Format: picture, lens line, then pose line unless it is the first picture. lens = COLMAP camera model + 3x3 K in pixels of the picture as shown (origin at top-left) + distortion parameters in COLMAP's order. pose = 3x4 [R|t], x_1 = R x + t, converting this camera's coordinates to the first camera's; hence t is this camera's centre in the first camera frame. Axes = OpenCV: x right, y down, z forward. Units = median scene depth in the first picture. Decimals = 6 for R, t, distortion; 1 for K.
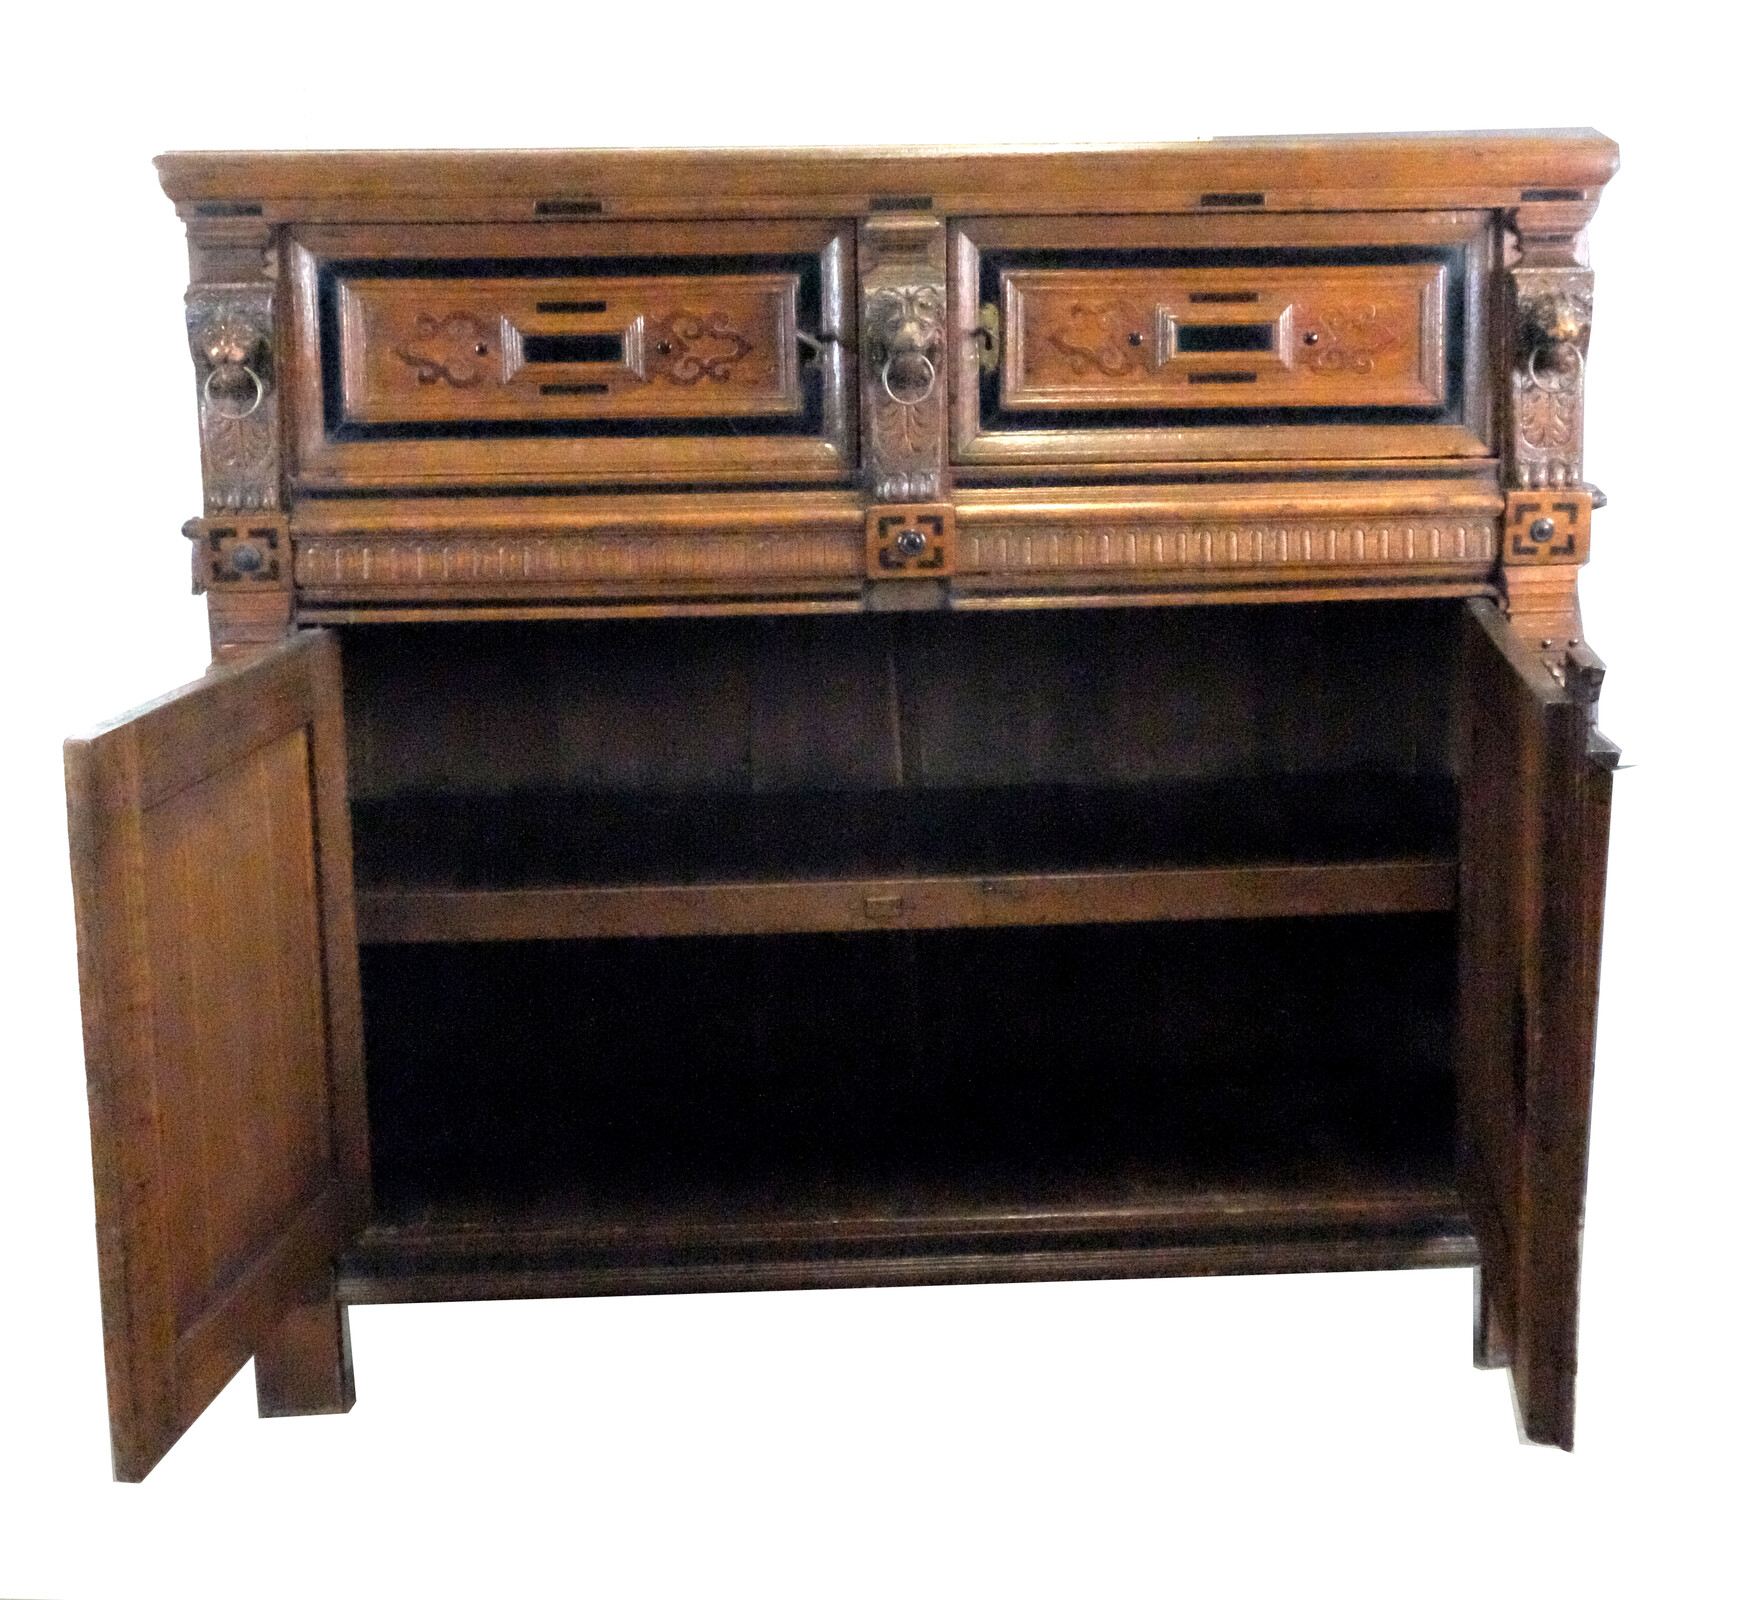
lens RADIAL K [[2927.9, 0, 885.3], [0, 2927.9, 732.4], [0, 0, 1]] dist [-0.045583, -0.093770]
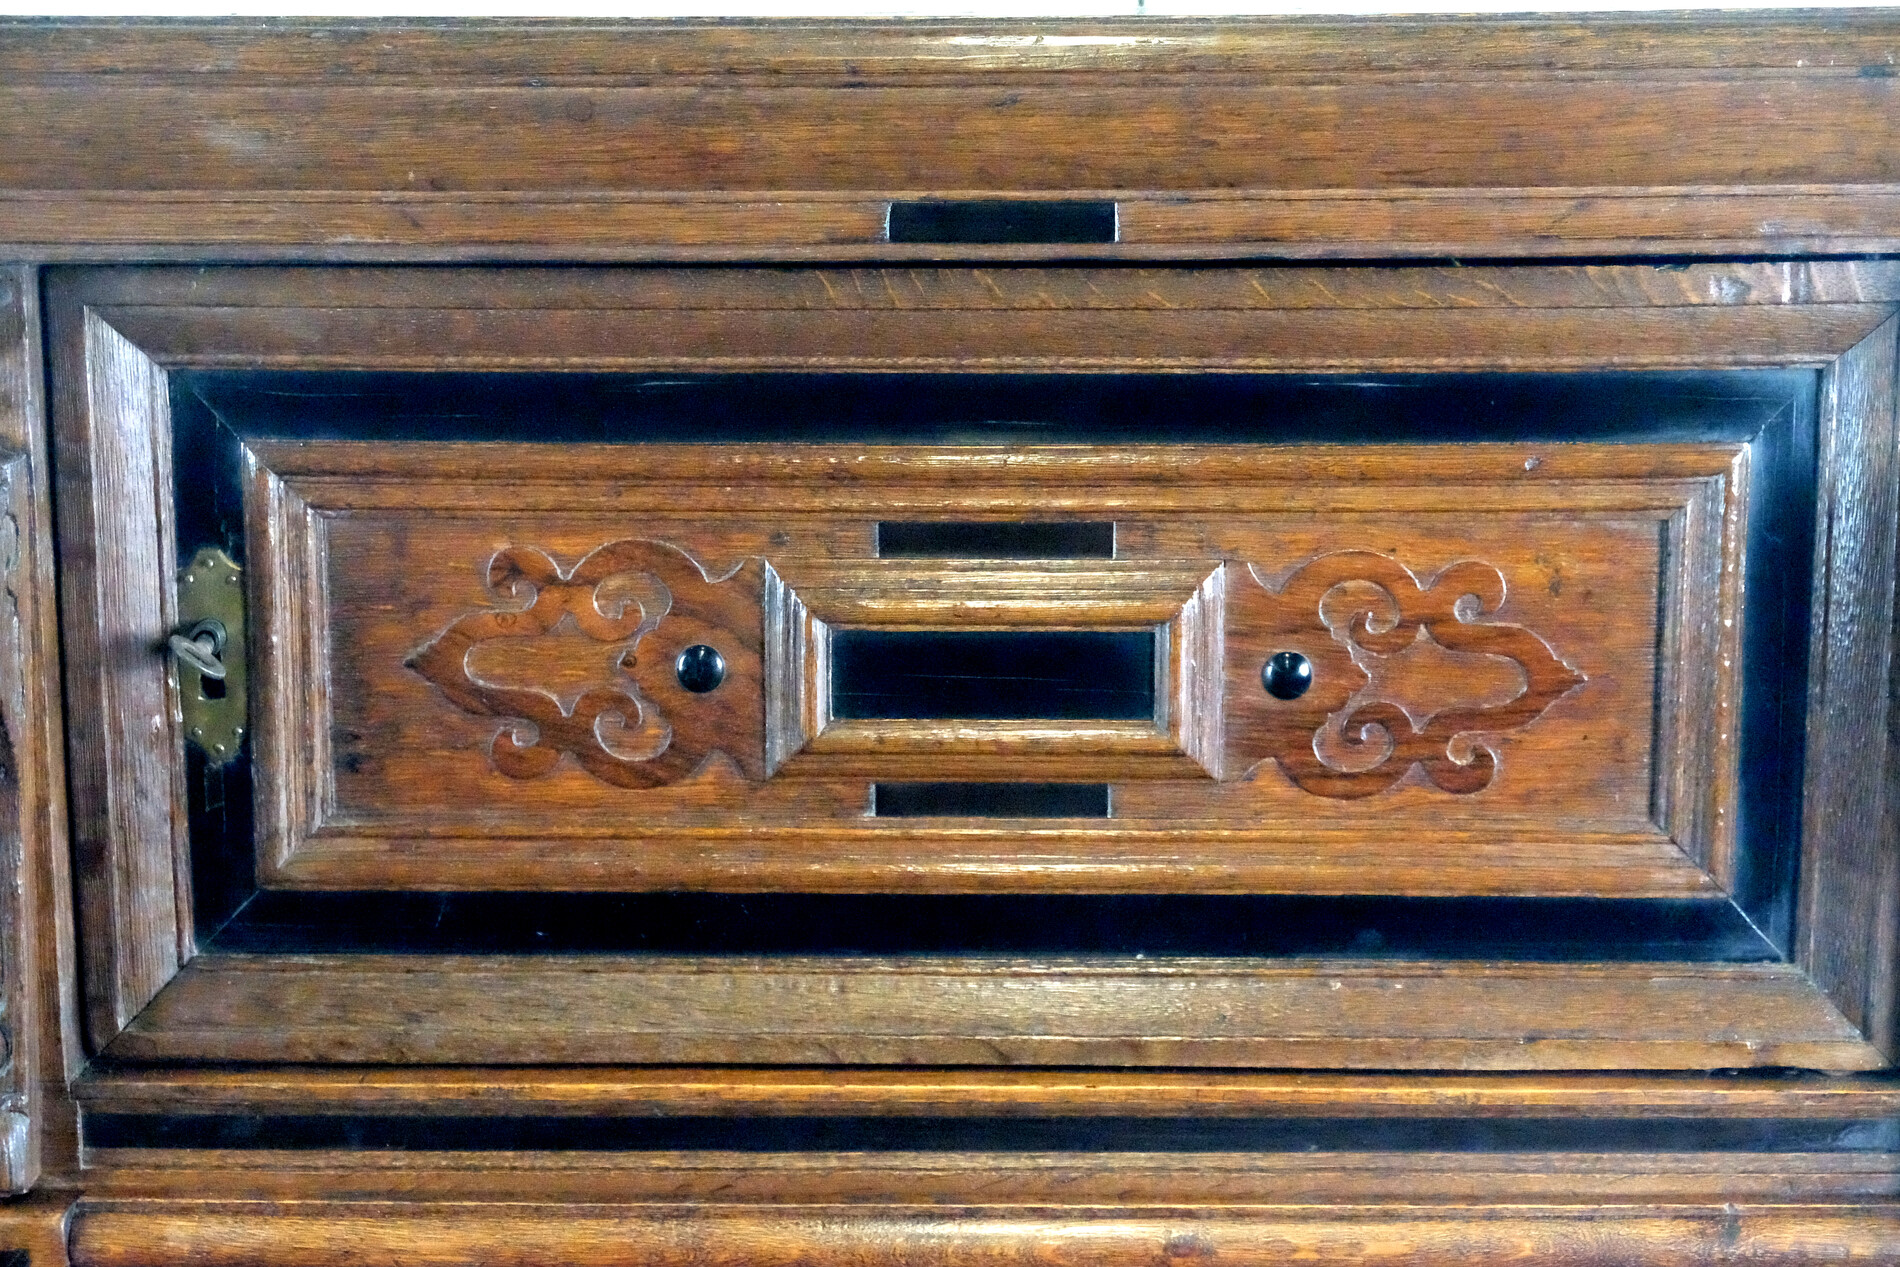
lens RADIAL K [[3318.2, 0, 919.6], [0, 3318.2, 694.9], [0, 0, 1]] dist [-0.013763, 0.005718]
pose [[0.994852, 0.027837, -0.097442, 0.142010], [-0.025984, 0.999458, 0.020233, -0.139459], [0.097953, -0.017597, 0.995035, 0.659286]]
